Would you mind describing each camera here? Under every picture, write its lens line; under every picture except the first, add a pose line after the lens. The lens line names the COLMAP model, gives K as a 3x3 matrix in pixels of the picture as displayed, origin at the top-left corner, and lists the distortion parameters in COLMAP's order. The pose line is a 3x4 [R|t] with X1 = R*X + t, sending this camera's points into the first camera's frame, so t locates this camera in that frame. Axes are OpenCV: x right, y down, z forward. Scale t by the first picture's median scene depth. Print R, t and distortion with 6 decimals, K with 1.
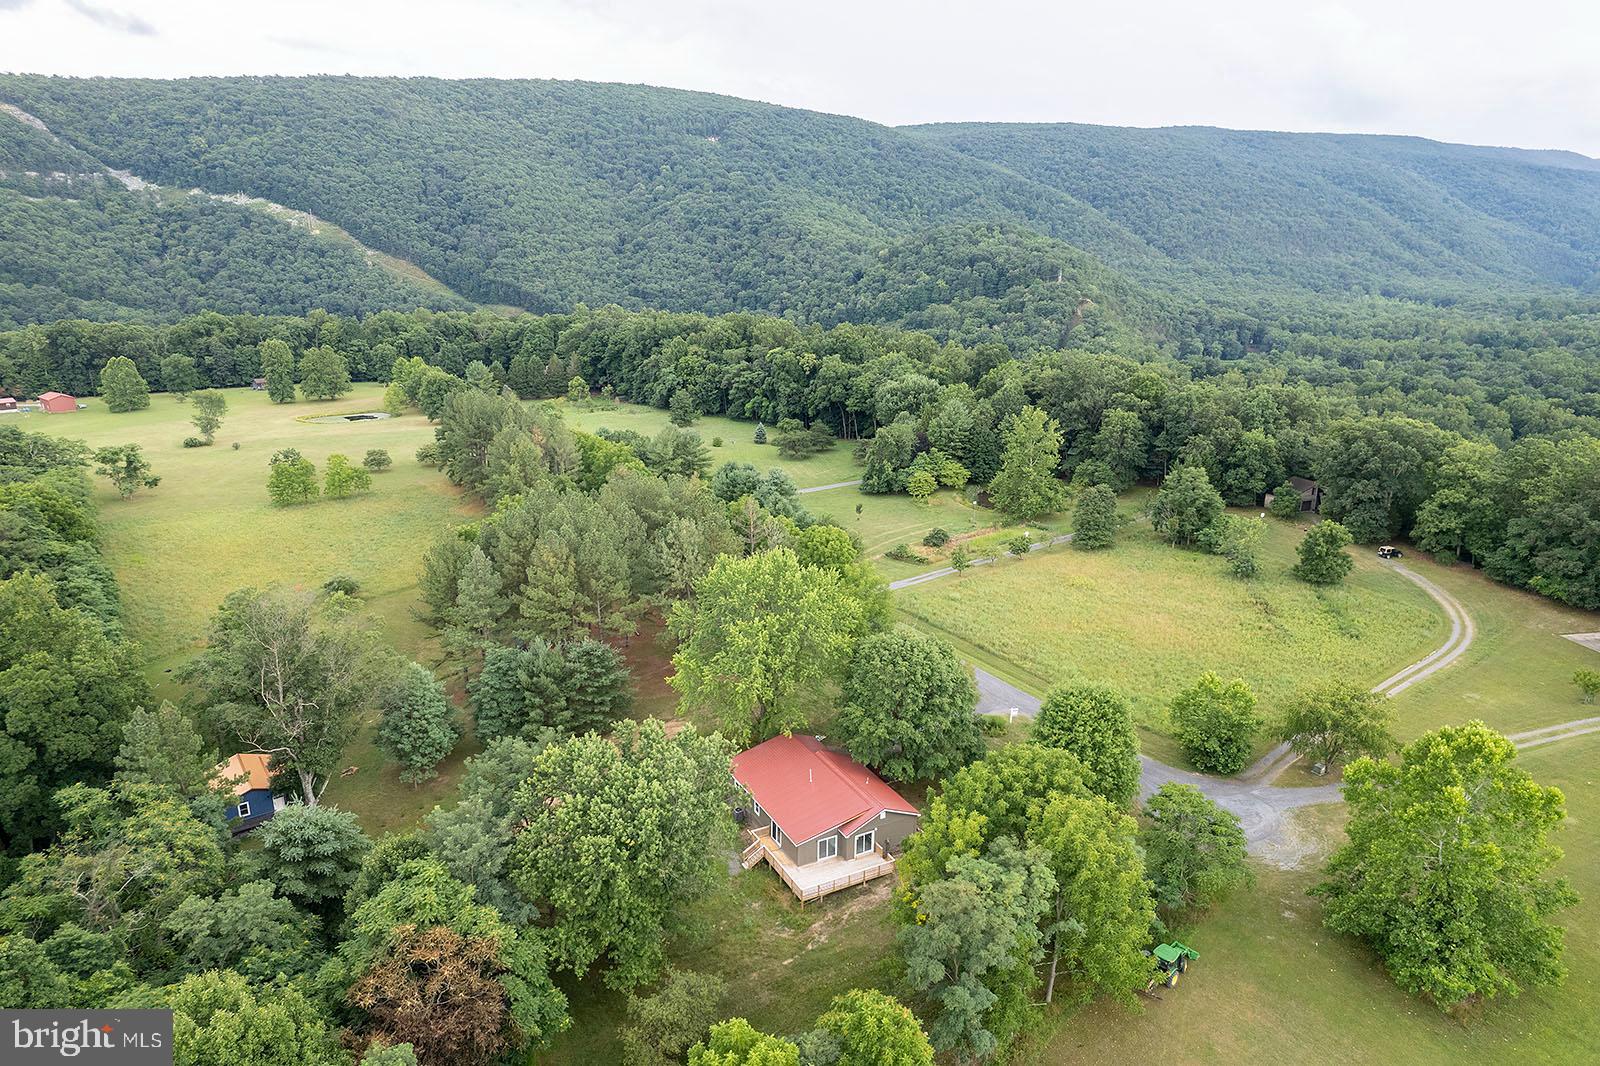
lens RADIAL K [[1029.9, 0, 789.8], [0, 1029.9, 534.4], [0, 0, 1]] dist [-0.081878, 0.075797]
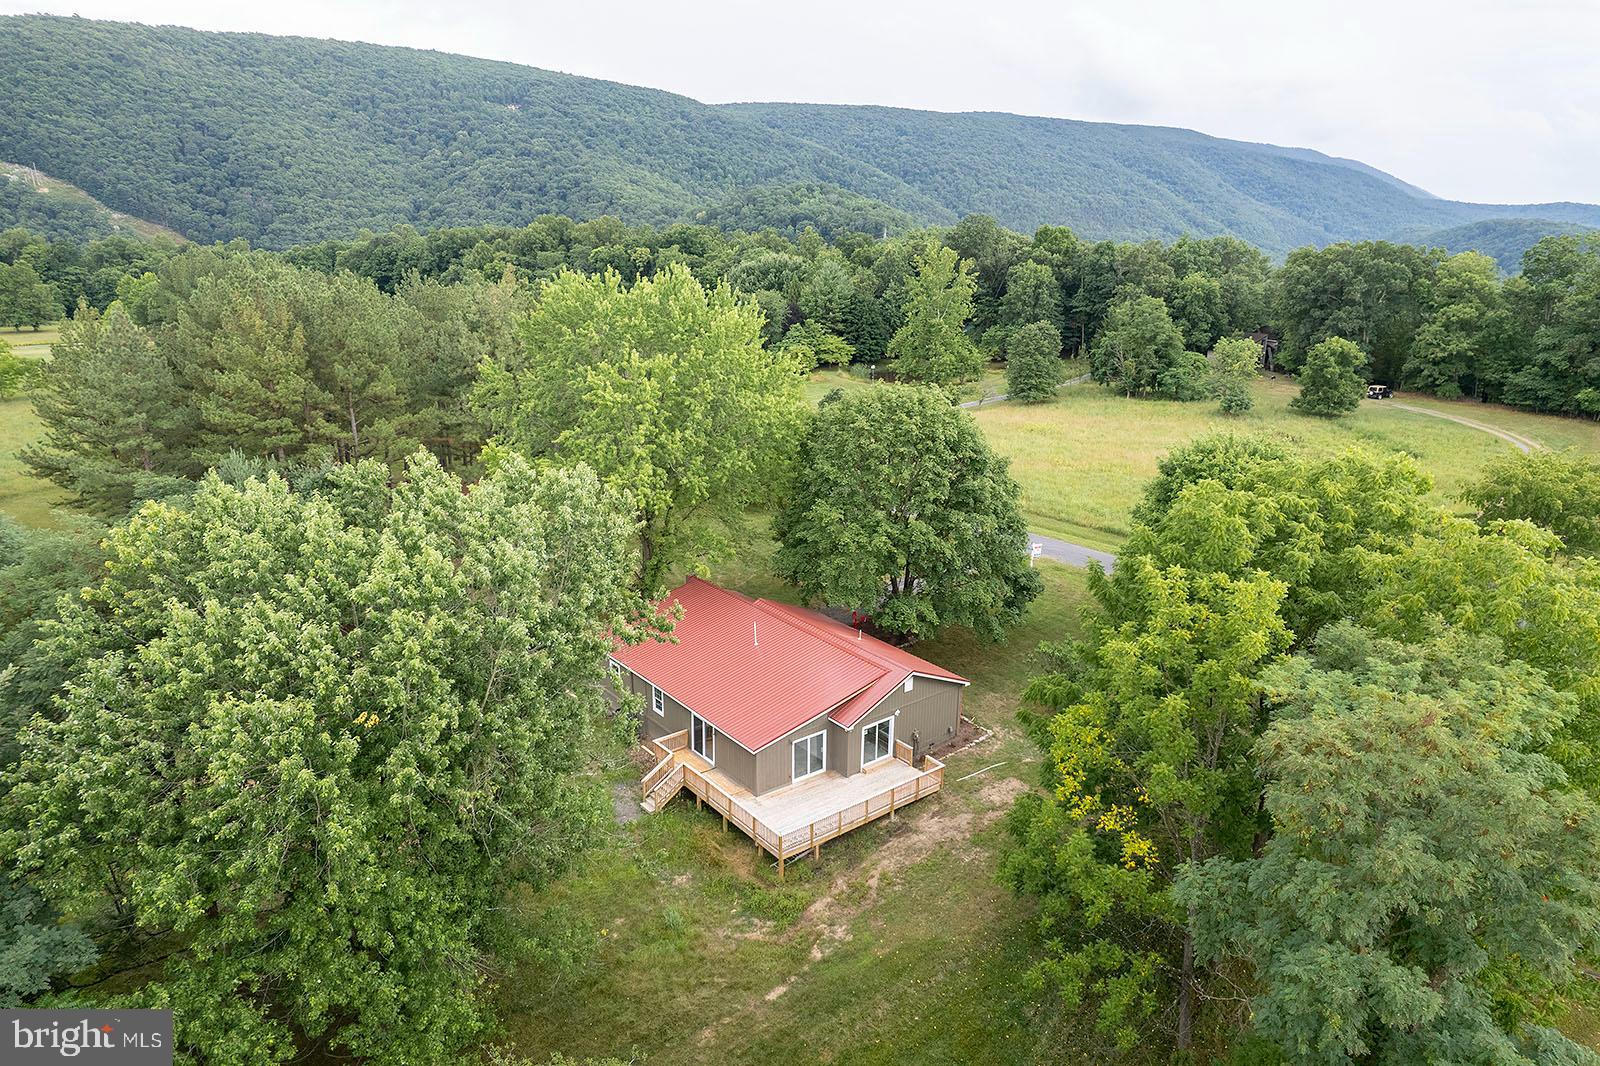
lens RADIAL K [[1029.9, 0, 791.8], [0, 1029.9, 534.8], [0, 0, 1]] dist [-0.081878, 0.075797]
pose [[0.983688, -0.049497, 0.172938, -0.014119], [0.048488, 0.998773, 0.010060, 0.049193], [-0.173224, -0.001510, 0.984881, 0.128065]]
